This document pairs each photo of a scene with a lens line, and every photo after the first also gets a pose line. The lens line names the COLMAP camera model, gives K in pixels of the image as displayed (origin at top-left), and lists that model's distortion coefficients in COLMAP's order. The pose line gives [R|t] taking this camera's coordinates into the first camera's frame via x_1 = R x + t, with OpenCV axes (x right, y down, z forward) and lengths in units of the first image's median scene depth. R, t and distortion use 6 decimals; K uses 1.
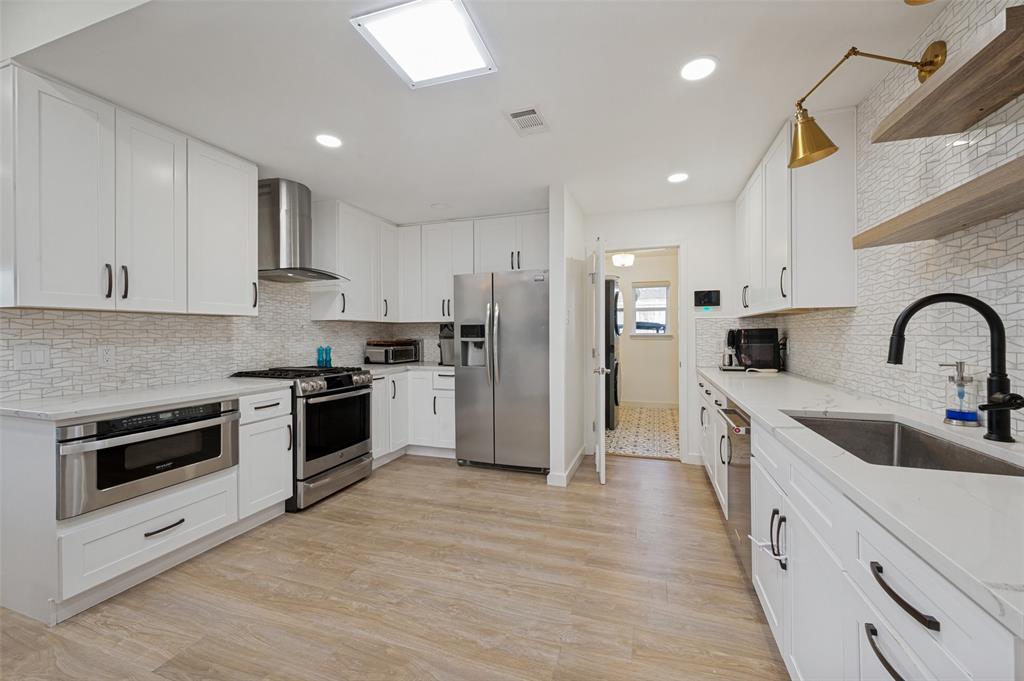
lens RADIAL K [[406.7, 0, 513.3], [0, 406.7, 337.1], [0, 0, 1]] dist [-0.000883, 0.000081]
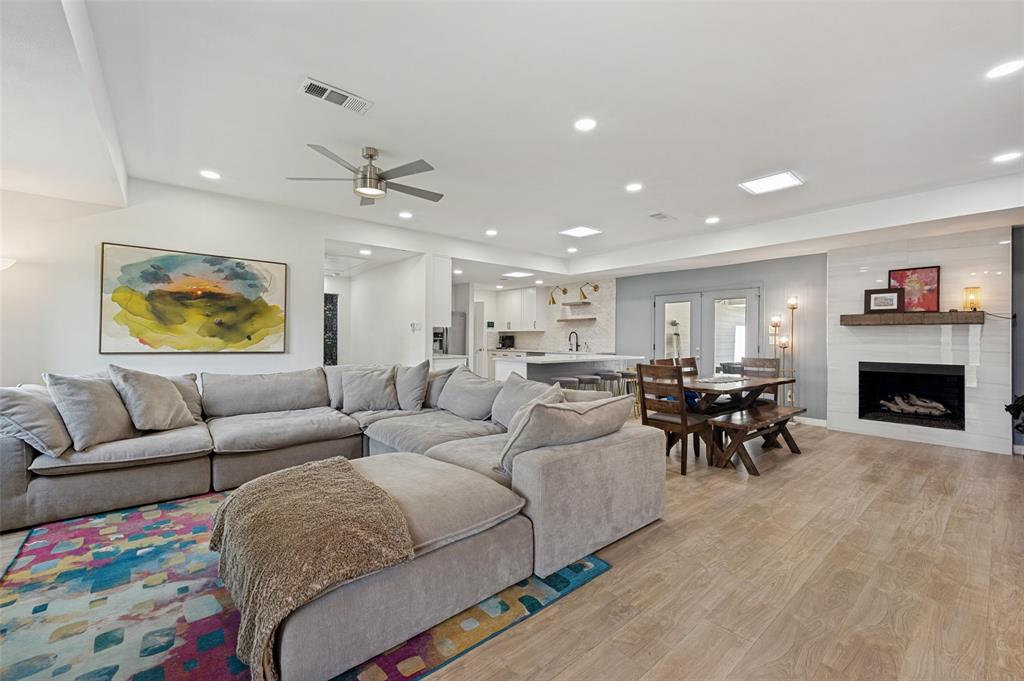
lens RADIAL K [[412.1, 0, 512.0], [0, 412.1, 340.5], [0, 0, 1]] dist [-0.001771, -0.000134]
pose [[0.523606, 0.002083, 0.851958, -1.925413], [-0.002866, 0.999996, -0.000684, 0.018374], [-0.851956, -0.002083, 0.523609, -0.647603]]
